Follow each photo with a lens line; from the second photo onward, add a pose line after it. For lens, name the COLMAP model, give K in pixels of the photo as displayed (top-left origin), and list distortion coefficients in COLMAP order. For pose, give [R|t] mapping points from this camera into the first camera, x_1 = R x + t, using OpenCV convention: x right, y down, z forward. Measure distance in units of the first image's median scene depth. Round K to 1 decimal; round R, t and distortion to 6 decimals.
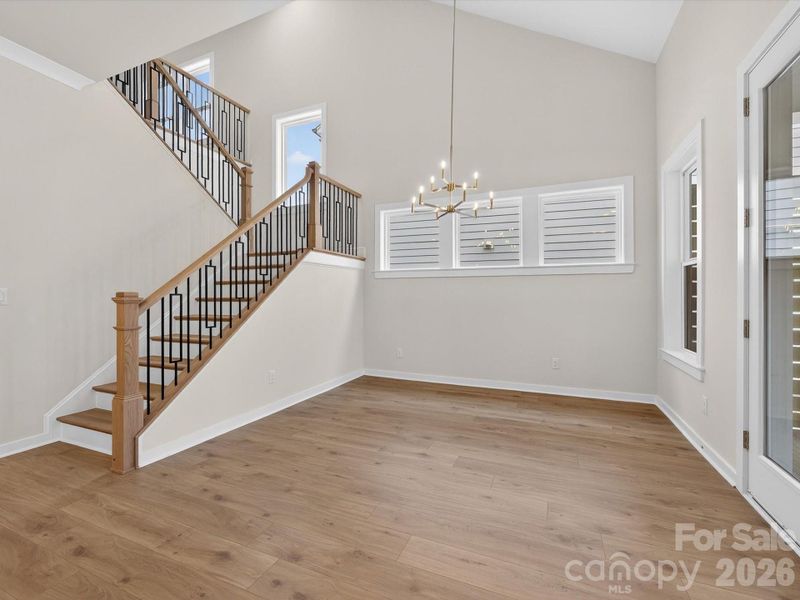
lens RADIAL K [[361.3, 0, 400.9], [0, 361.3, 300.5], [0, 0, 1]] dist [-0.004286, 0.001642]
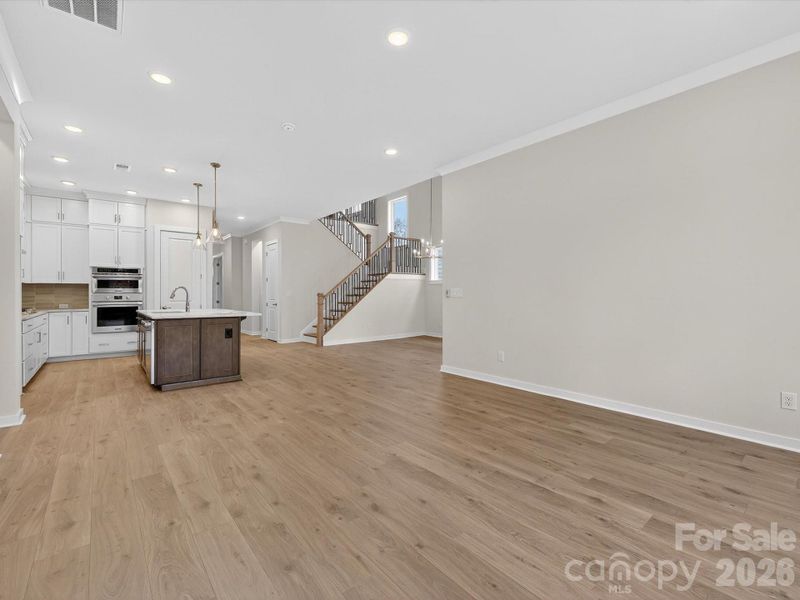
lens RADIAL K [[361.3, 0, 402.6], [0, 361.3, 294.9], [0, 0, 1]] dist [-0.004286, 0.001642]
pose [[0.893442, -0.001222, -0.449178, 1.025173], [-0.002144, 0.999973, -0.006985, 0.011834], [0.449174, 0.007204, 0.893415, -1.183753]]
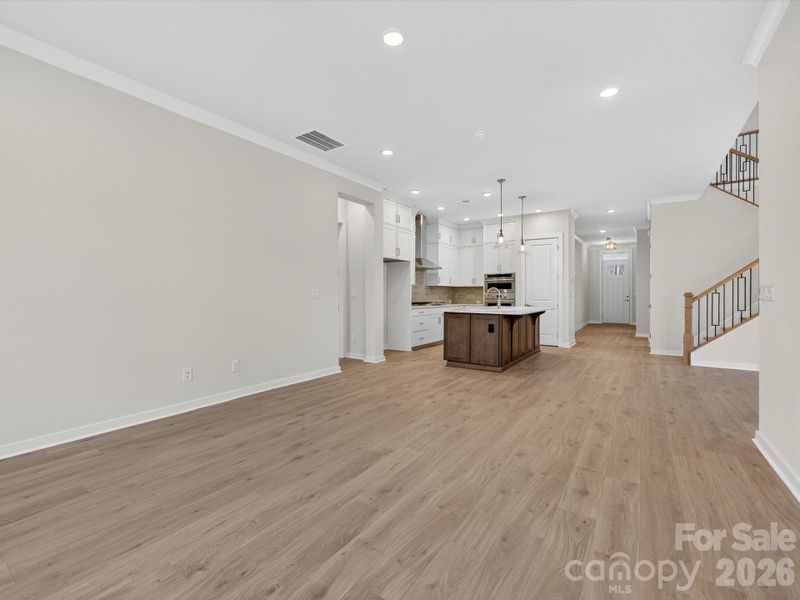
lens RADIAL K [[361.3, 0, 403.3], [0, 361.3, 296.8], [0, 0, 1]] dist [-0.004286, 0.001642]
pose [[-0.174464, 0.007138, -0.984638, 1.430003], [-0.010604, 0.999902, 0.009128, 0.002806], [0.984606, 0.012033, -0.174372, -0.340406]]
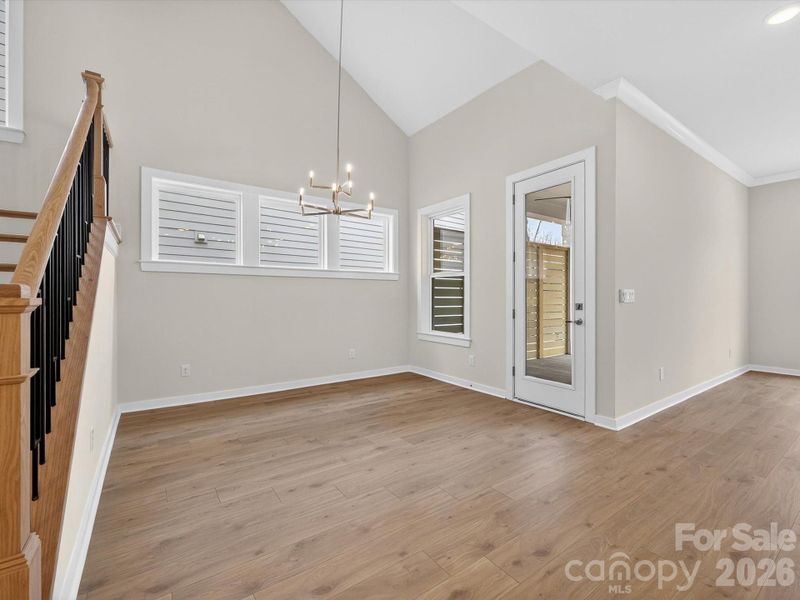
lens RADIAL K [[361.3, 0, 396.1], [0, 361.3, 298.2], [0, 0, 1]] dist [-0.004286, 0.001642]
pose [[0.523203, -0.003079, 0.852202, -0.636776], [0.007197, 0.999974, -0.000806, -0.006647], [-0.852177, 0.006556, 0.523212, 0.321944]]
